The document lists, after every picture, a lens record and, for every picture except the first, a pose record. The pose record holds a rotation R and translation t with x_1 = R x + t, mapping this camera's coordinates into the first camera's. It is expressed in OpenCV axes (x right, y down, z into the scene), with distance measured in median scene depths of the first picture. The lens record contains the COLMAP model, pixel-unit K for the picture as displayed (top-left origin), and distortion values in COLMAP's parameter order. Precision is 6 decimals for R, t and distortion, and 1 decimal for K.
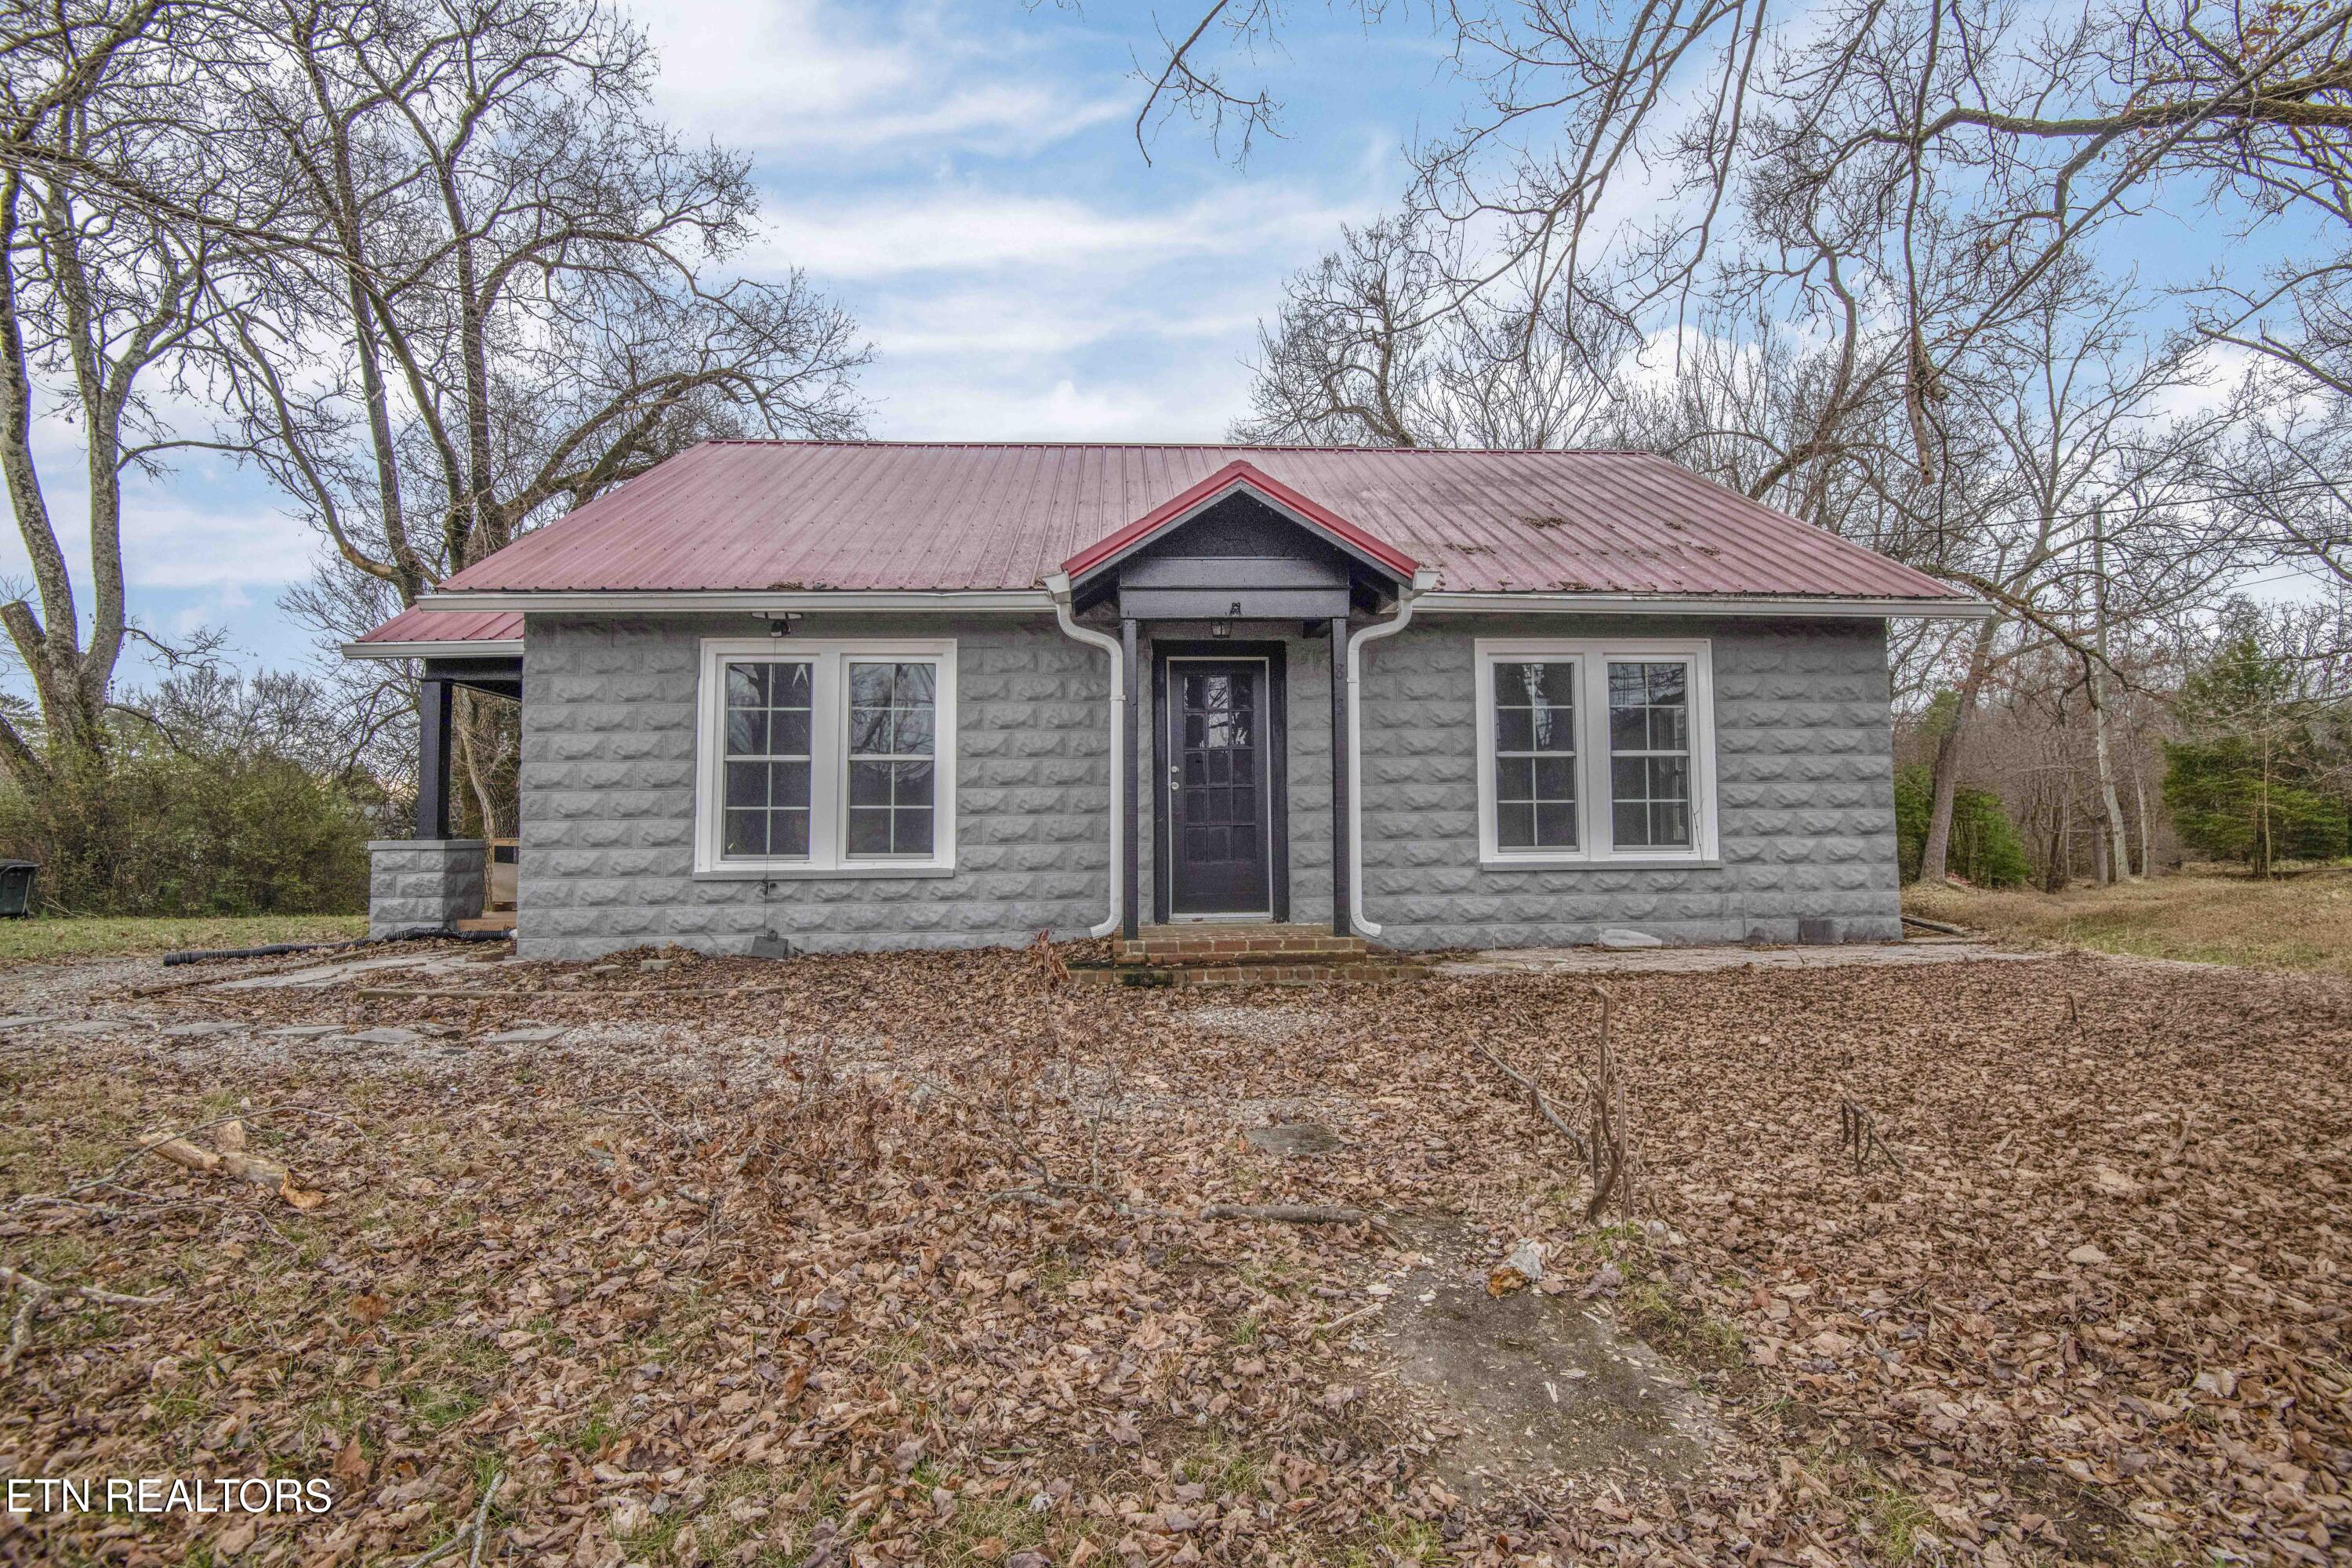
lens RADIAL K [[1086.0, 0, 1173.2], [0, 1086.0, 780.0], [0, 0, 1]] dist [-0.014843, -0.018532]
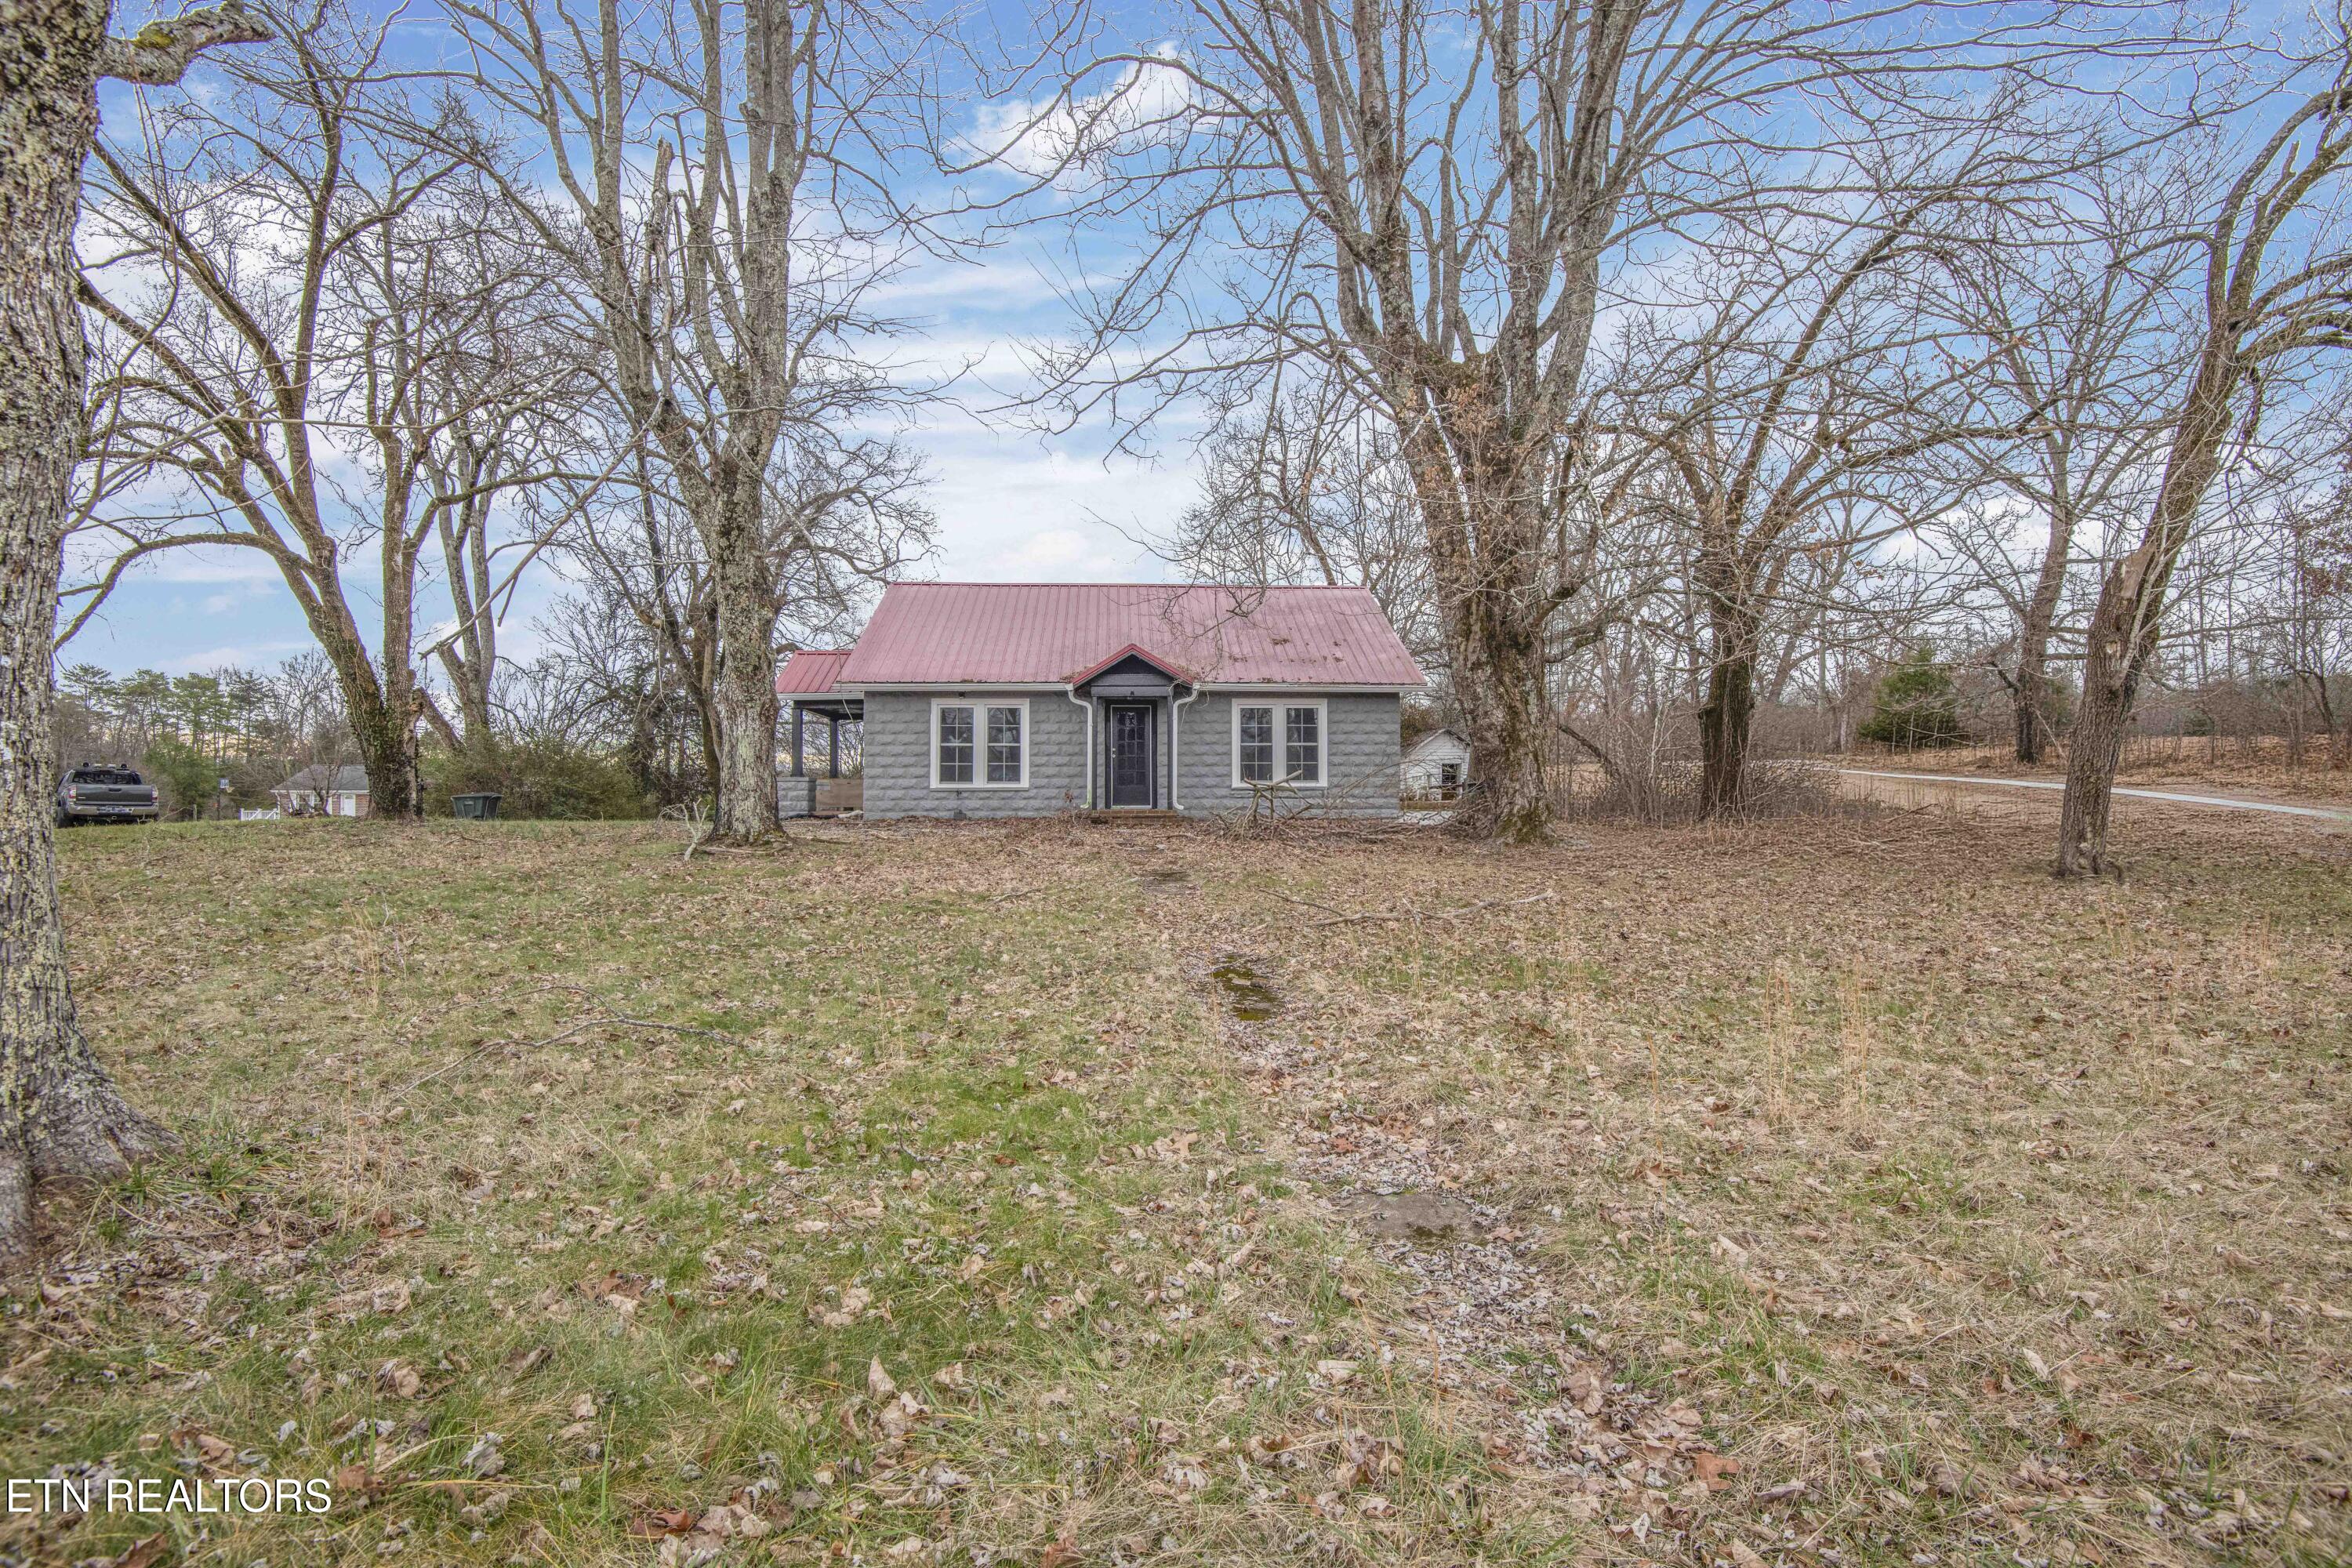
lens RADIAL K [[1086.0, 0, 1179.9], [0, 1086.0, 775.3], [0, 0, 1]] dist [-0.014843, -0.018532]
pose [[0.999955, 0.005355, 0.007772, 0.142305], [-0.005549, 0.999669, 0.025112, -0.015286], [-0.007635, -0.025154, 0.999654, -1.616706]]
